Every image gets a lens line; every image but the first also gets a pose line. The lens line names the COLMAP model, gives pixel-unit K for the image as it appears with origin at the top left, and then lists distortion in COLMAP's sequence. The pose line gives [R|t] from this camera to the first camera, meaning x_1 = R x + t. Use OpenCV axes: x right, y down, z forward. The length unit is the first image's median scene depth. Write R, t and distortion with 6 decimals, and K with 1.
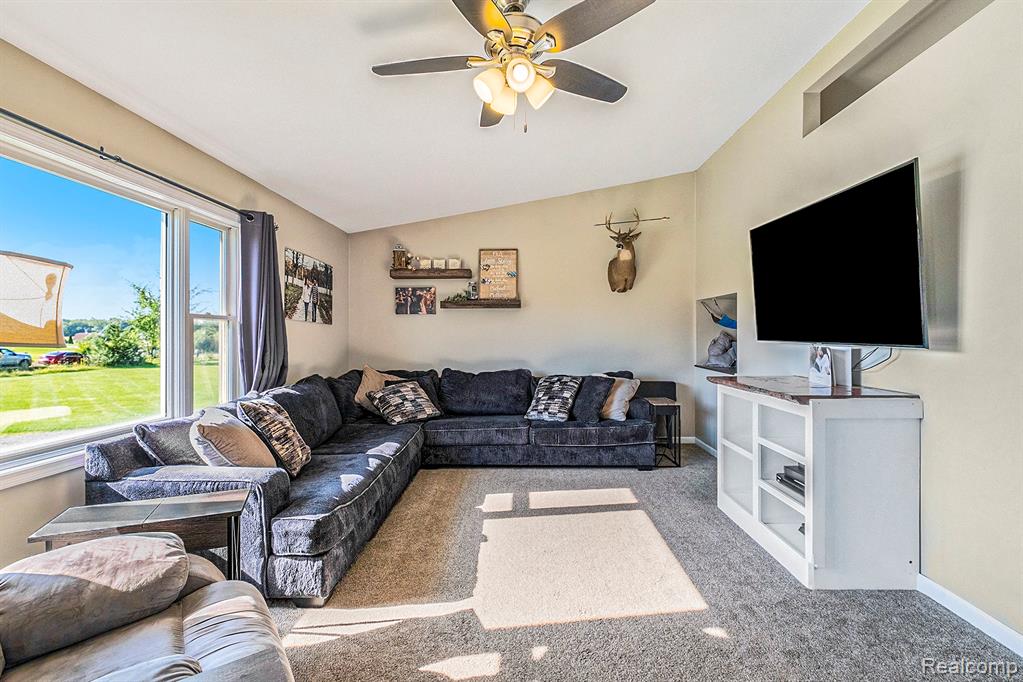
lens RADIAL K [[443.6, 0, 515.4], [0, 443.6, 341.1], [0, 0, 1]] dist [0.013340, -0.011623]
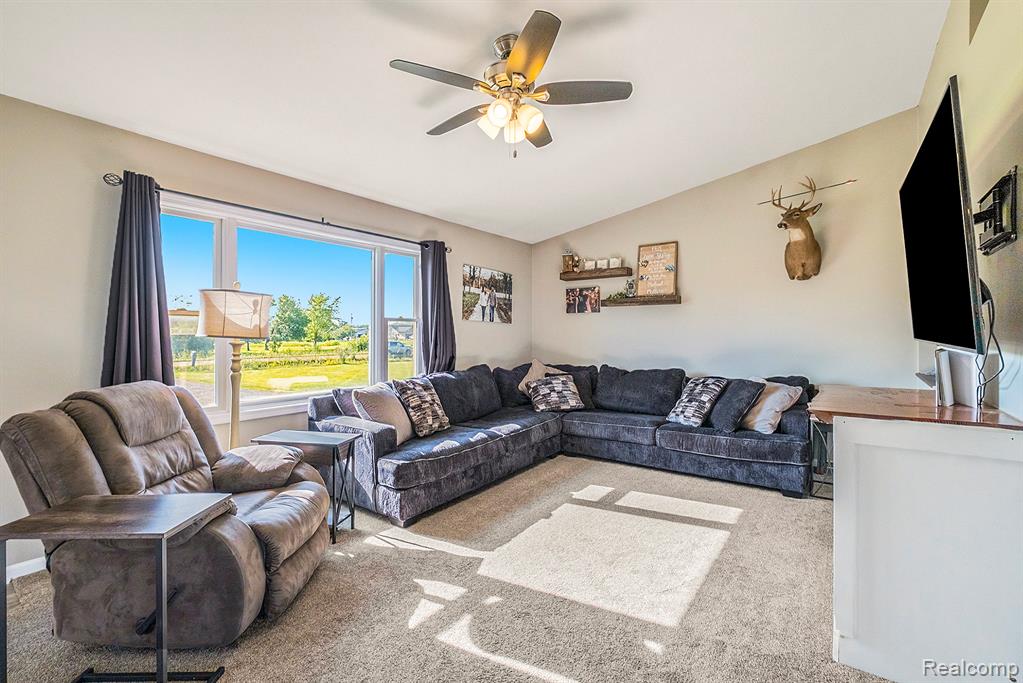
lens RADIAL K [[449.8, 0, 511.7], [0, 449.8, 338.9], [0, 0, 1]] dist [0.012508, -0.012676]
pose [[0.821998, 0.008175, -0.569432, 0.322280], [-0.007448, 0.999966, 0.003604, -0.000898], [0.569442, 0.001279, 0.822031, 0.016585]]
